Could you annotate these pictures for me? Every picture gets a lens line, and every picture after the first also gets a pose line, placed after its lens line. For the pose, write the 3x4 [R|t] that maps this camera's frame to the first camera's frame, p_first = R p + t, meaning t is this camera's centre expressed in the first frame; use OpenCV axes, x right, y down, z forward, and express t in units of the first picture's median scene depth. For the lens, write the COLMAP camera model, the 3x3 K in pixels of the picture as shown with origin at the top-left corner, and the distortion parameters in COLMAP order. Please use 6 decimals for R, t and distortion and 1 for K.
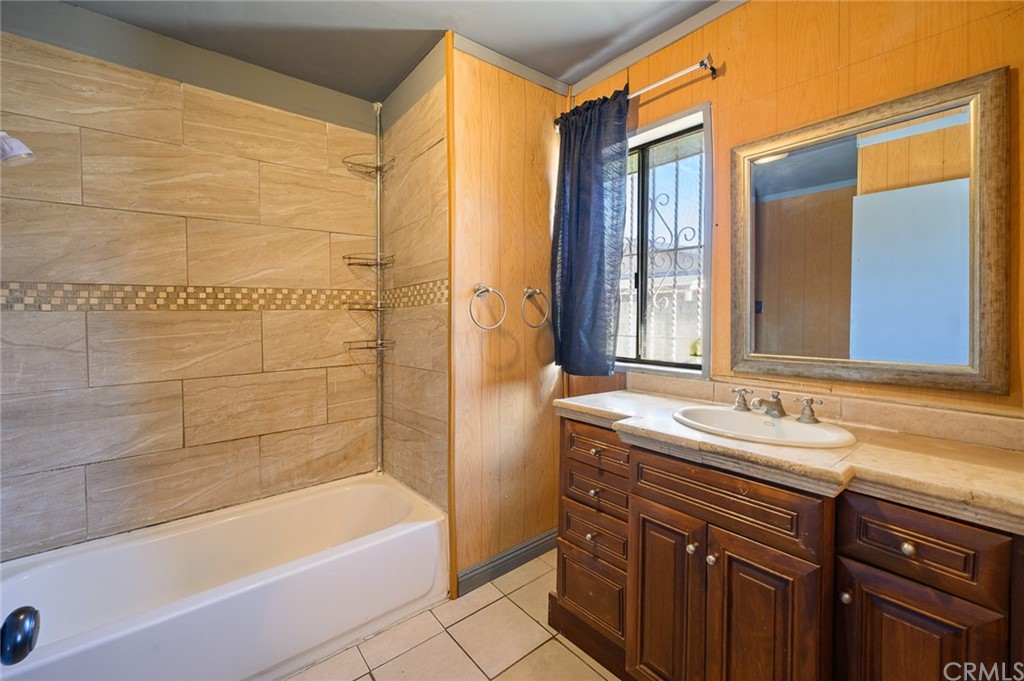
lens RADIAL K [[427.2, 0, 511.2], [0, 427.2, 324.6], [0, 0, 1]] dist [-0.001589, -0.000178]
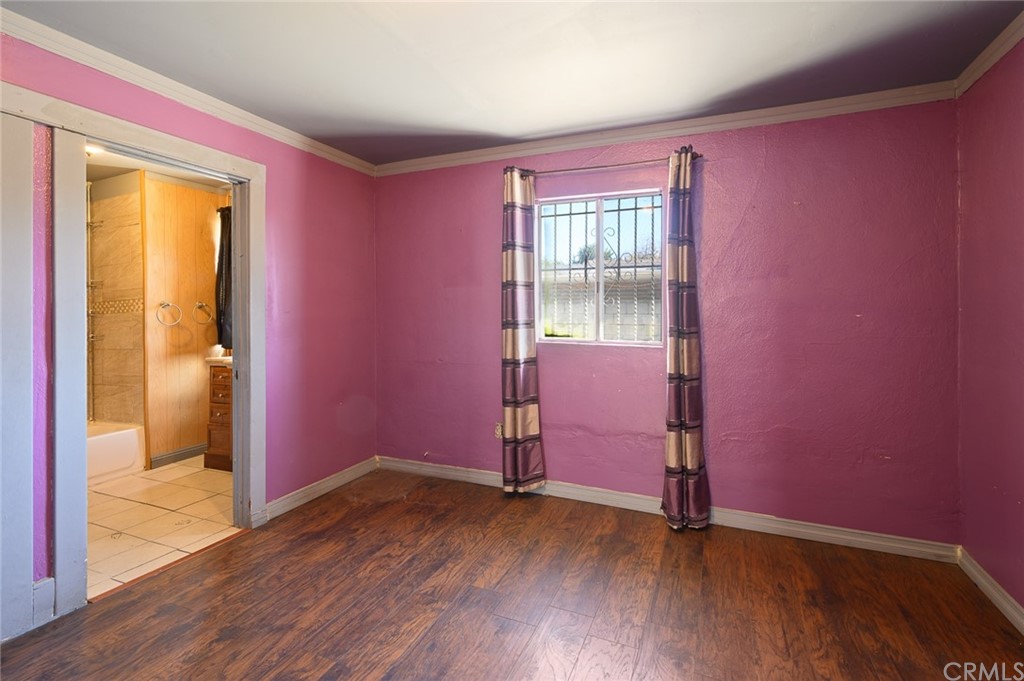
lens RADIAL K [[476.2, 0, 514.7], [0, 476.2, 319.3], [0, 0, 1]] dist [-0.001349, 0.000090]
pose [[0.886856, -0.011529, 0.461902, 0.310780], [0.018495, 0.999773, -0.010557, 0.032920], [-0.461676, 0.017905, 0.886868, -1.488723]]
